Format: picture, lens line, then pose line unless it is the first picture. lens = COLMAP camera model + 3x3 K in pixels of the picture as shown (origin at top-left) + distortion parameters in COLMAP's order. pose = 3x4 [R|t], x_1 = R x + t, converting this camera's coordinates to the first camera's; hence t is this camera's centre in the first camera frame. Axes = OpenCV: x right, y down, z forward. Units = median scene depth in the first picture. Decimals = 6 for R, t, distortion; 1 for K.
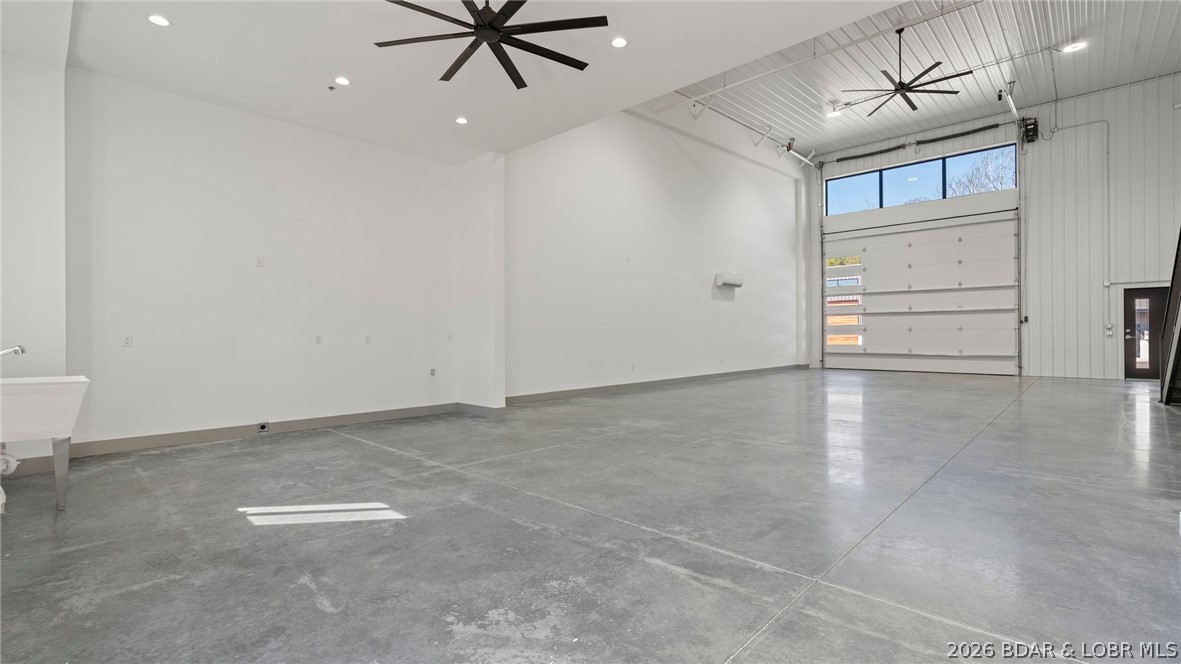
lens RADIAL K [[530.3, 0, 590.6], [0, 530.3, 334.0], [0, 0, 1]] dist [-0.008078, 0.000981]
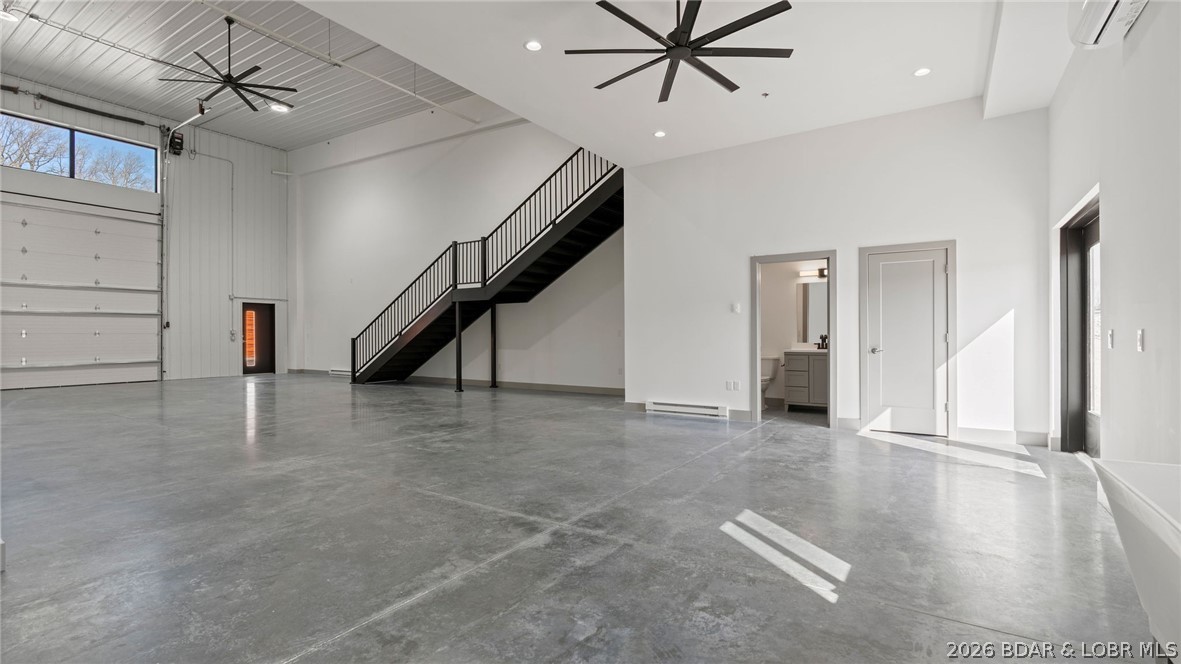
lens RADIAL K [[530.3, 0, 593.4], [0, 530.3, 334.9], [0, 0, 1]] dist [-0.008078, 0.000981]
pose [[-0.169057, 0.006243, 0.985586, -1.105411], [0.005401, 0.999971, -0.005407, 0.005619], [-0.985591, 0.004409, -0.169086, 1.233331]]
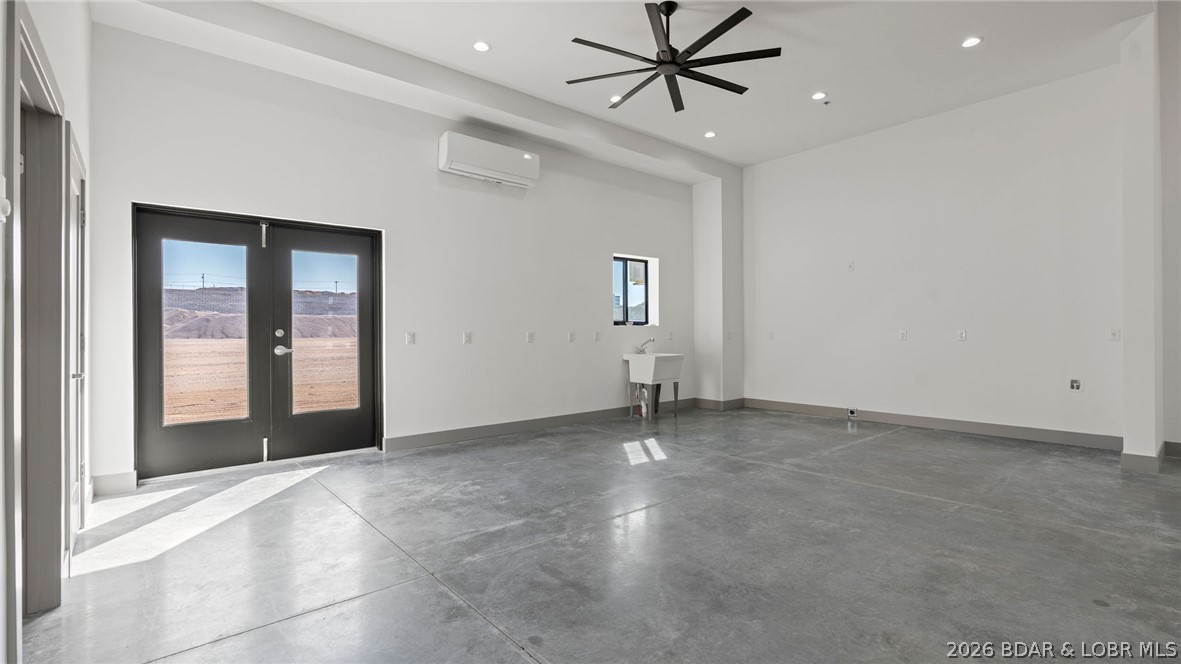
lens RADIAL K [[530.3, 0, 592.7], [0, 530.3, 331.7], [0, 0, 1]] dist [-0.008078, 0.000981]
pose [[-0.107207, 0.000617, -0.994237, 0.870325], [0.007720, 0.999970, -0.000212, -0.002143], [0.994207, -0.007699, -0.107209, 0.874125]]
